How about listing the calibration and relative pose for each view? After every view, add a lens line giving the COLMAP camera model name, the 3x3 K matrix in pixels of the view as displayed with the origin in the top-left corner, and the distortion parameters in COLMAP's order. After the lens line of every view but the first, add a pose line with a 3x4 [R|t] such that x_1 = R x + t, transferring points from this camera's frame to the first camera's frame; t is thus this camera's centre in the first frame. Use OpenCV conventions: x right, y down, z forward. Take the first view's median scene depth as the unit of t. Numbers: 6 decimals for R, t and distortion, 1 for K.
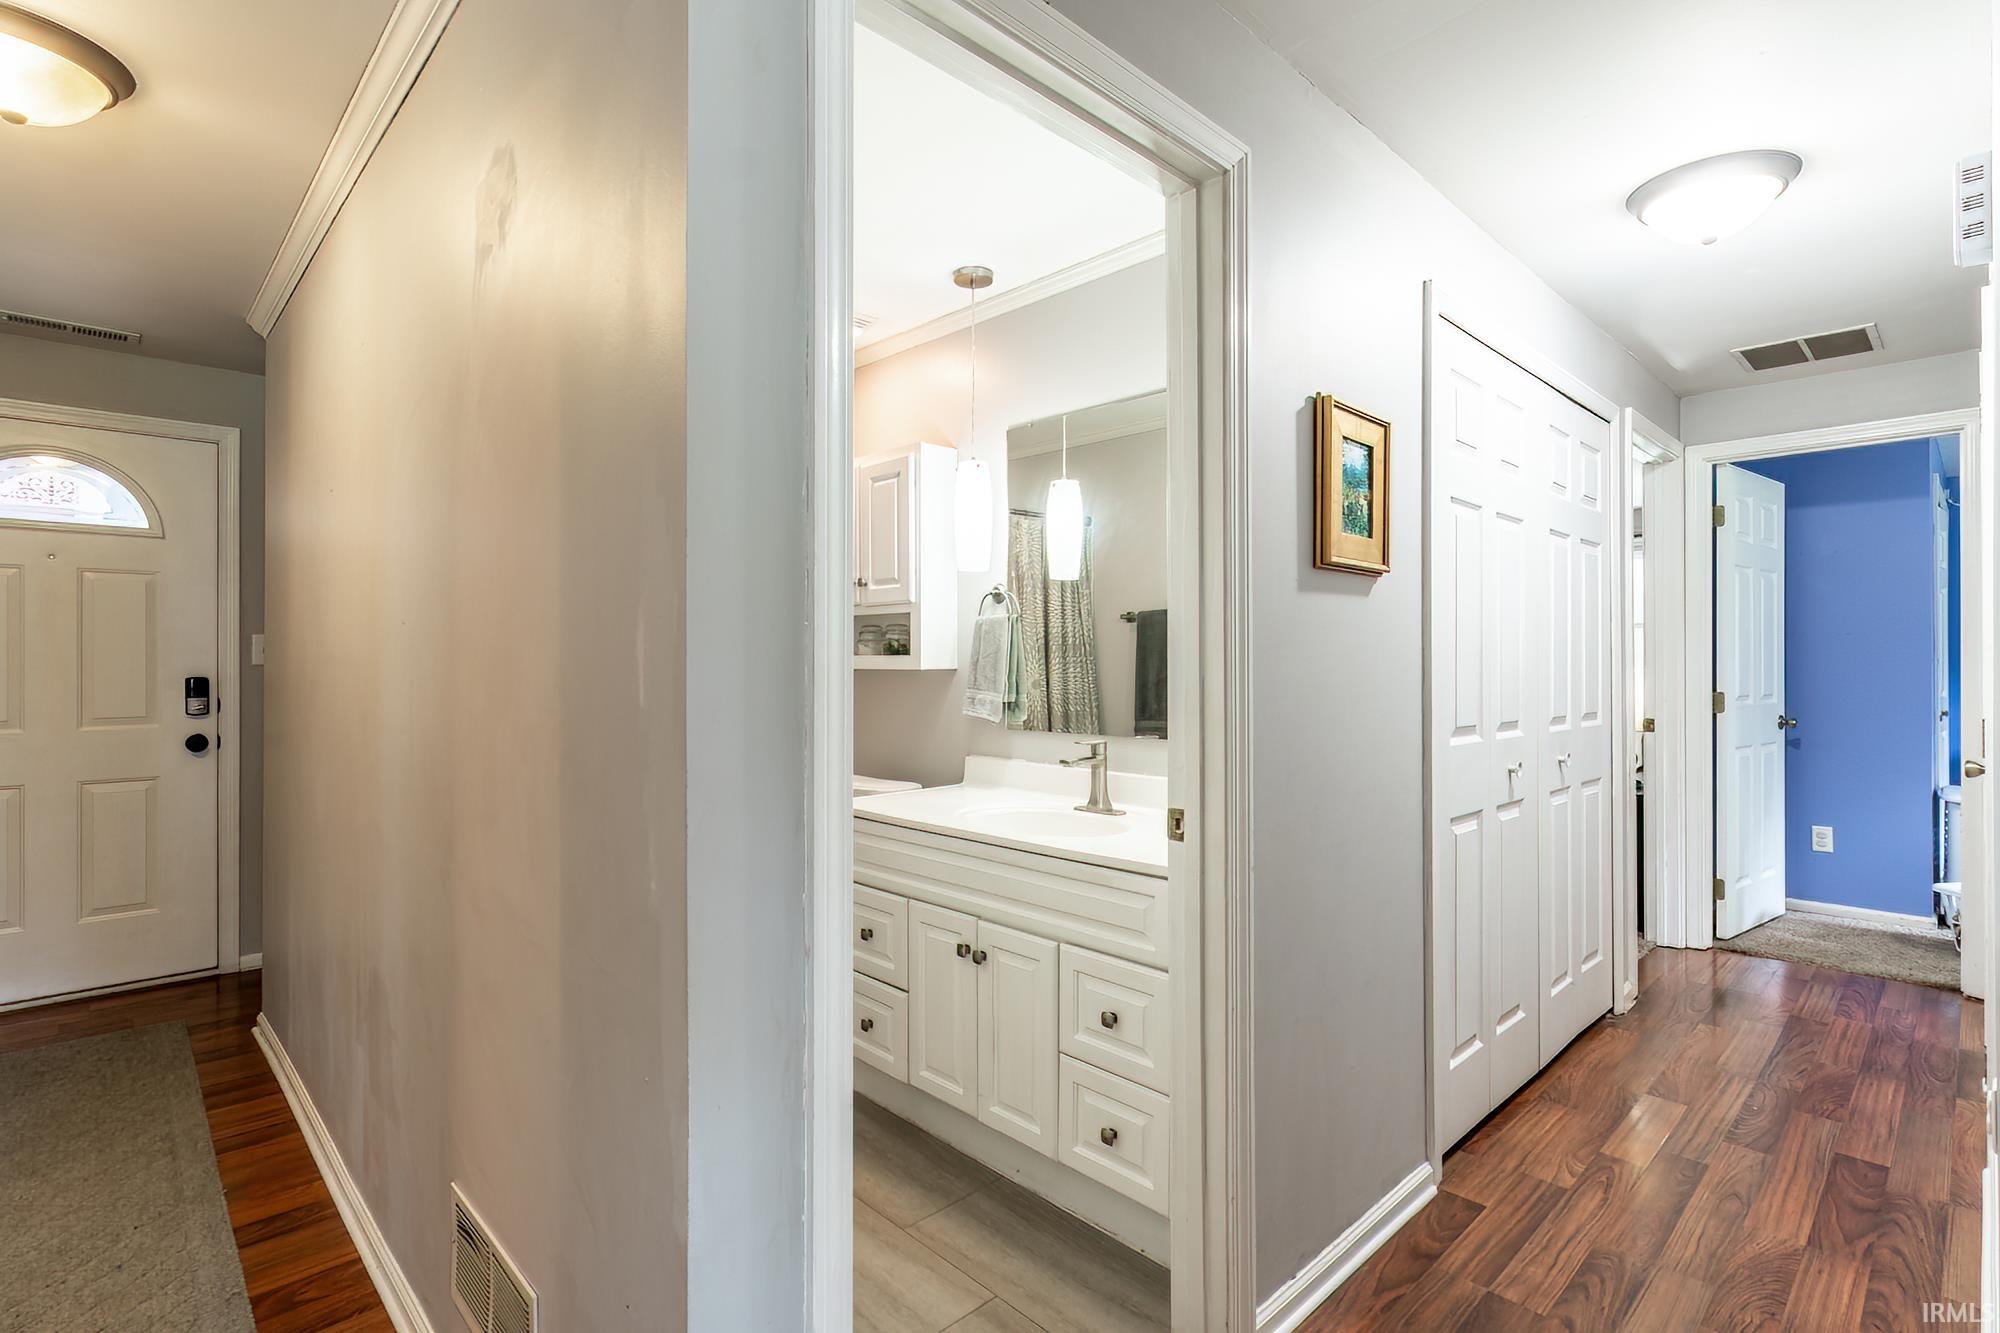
lens RADIAL K [[955.5, 0, 983.3], [0, 955.5, 673.6], [0, 0, 1]] dist [-0.001007, 0.000190]
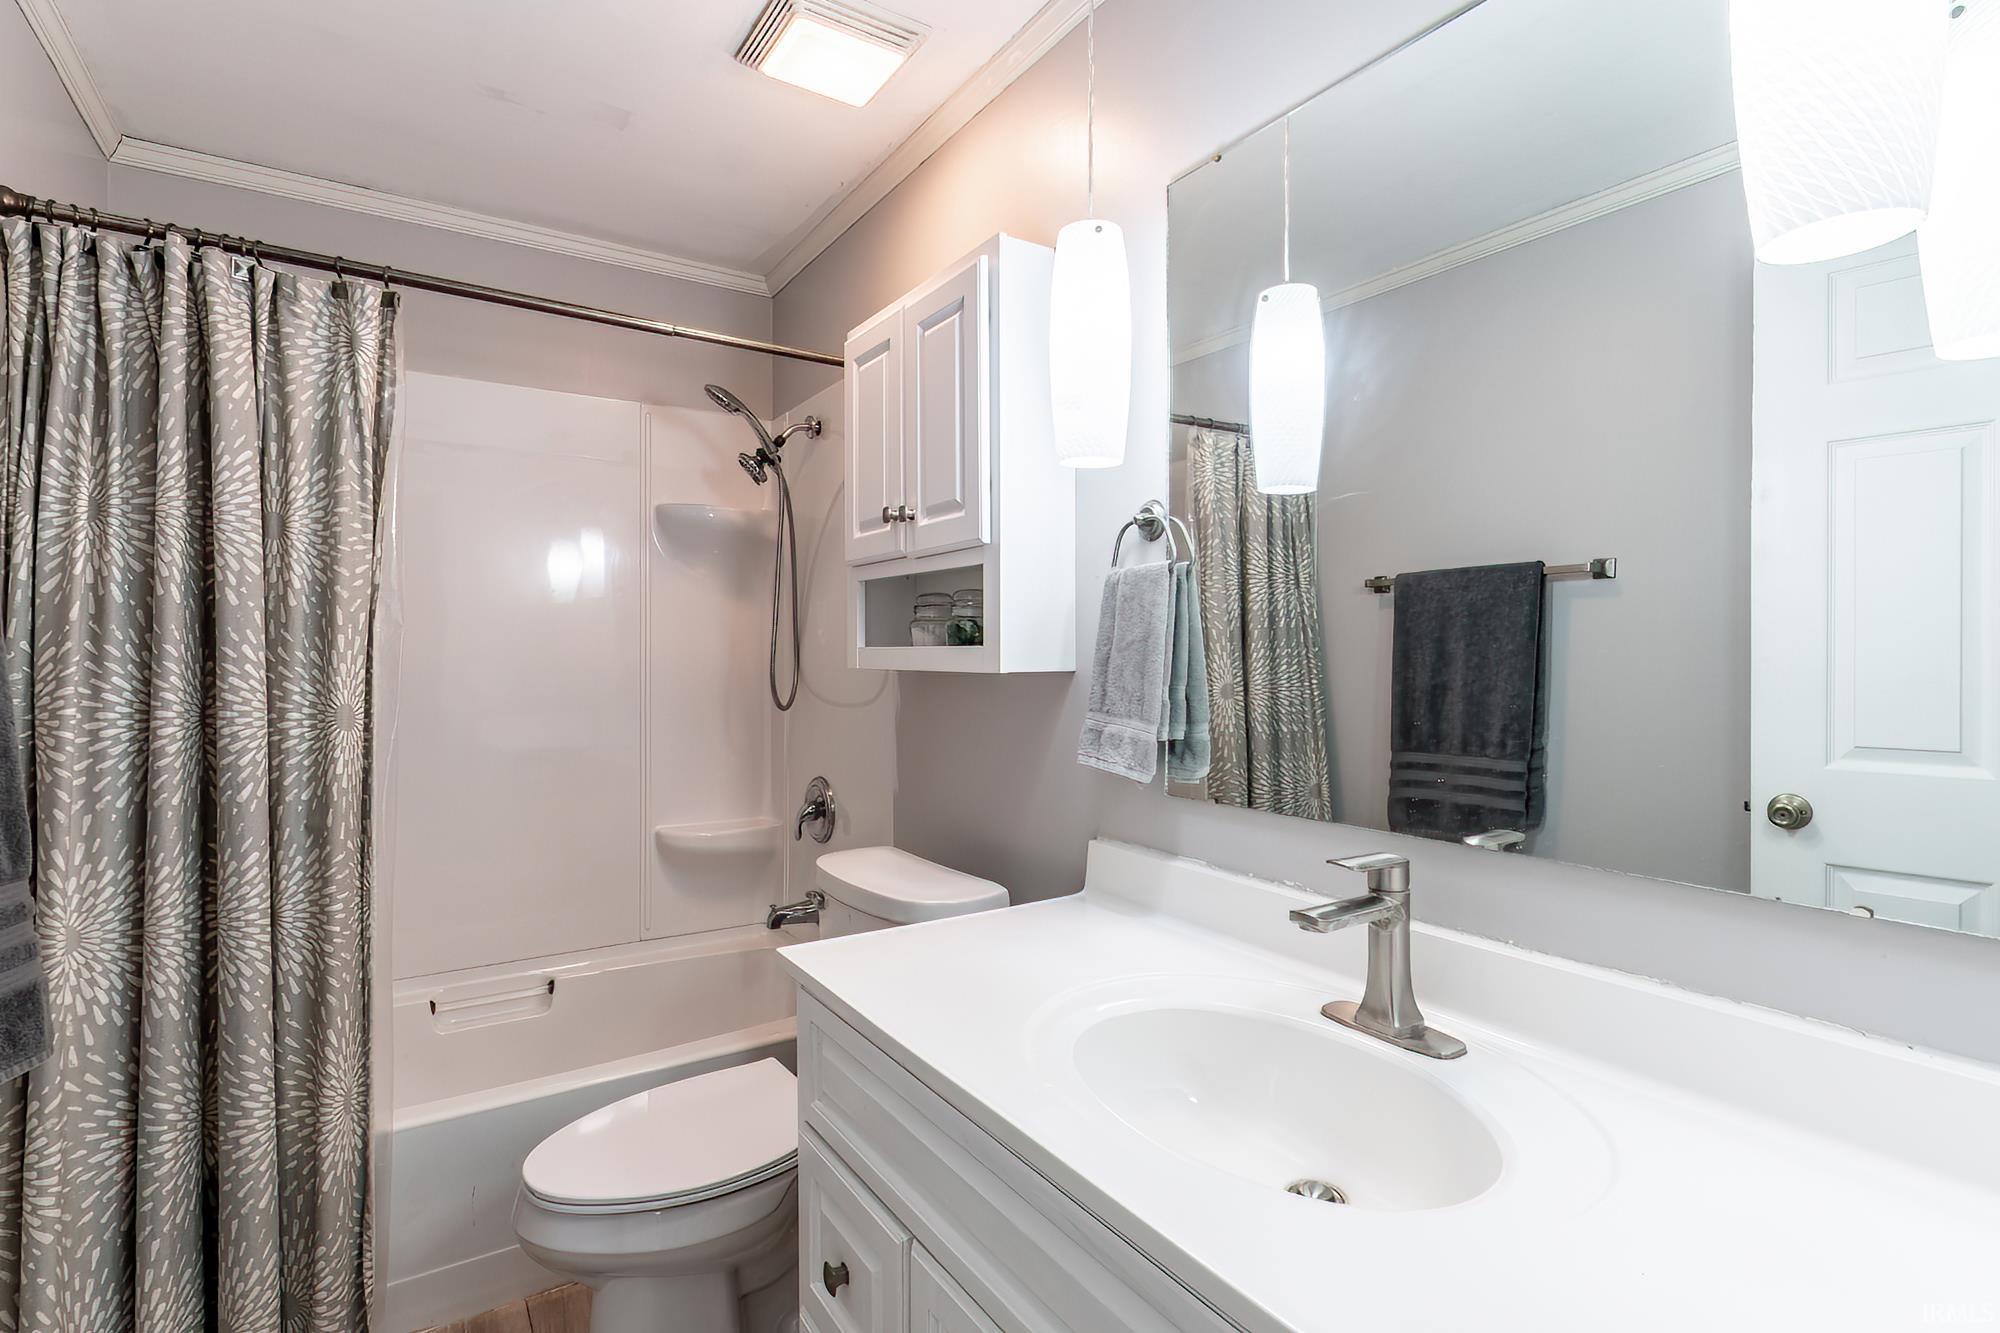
lens RADIAL K [[964.9, 0, 1009.6], [0, 964.9, 658.0], [0, 0, 1]] dist [-0.001629, -0.000327]
pose [[0.986255, -0.000864, -0.165228, 0.025931], [-0.000365, 0.999972, -0.007408, -0.008619], [0.165230, 0.007366, 0.986228, 0.482621]]
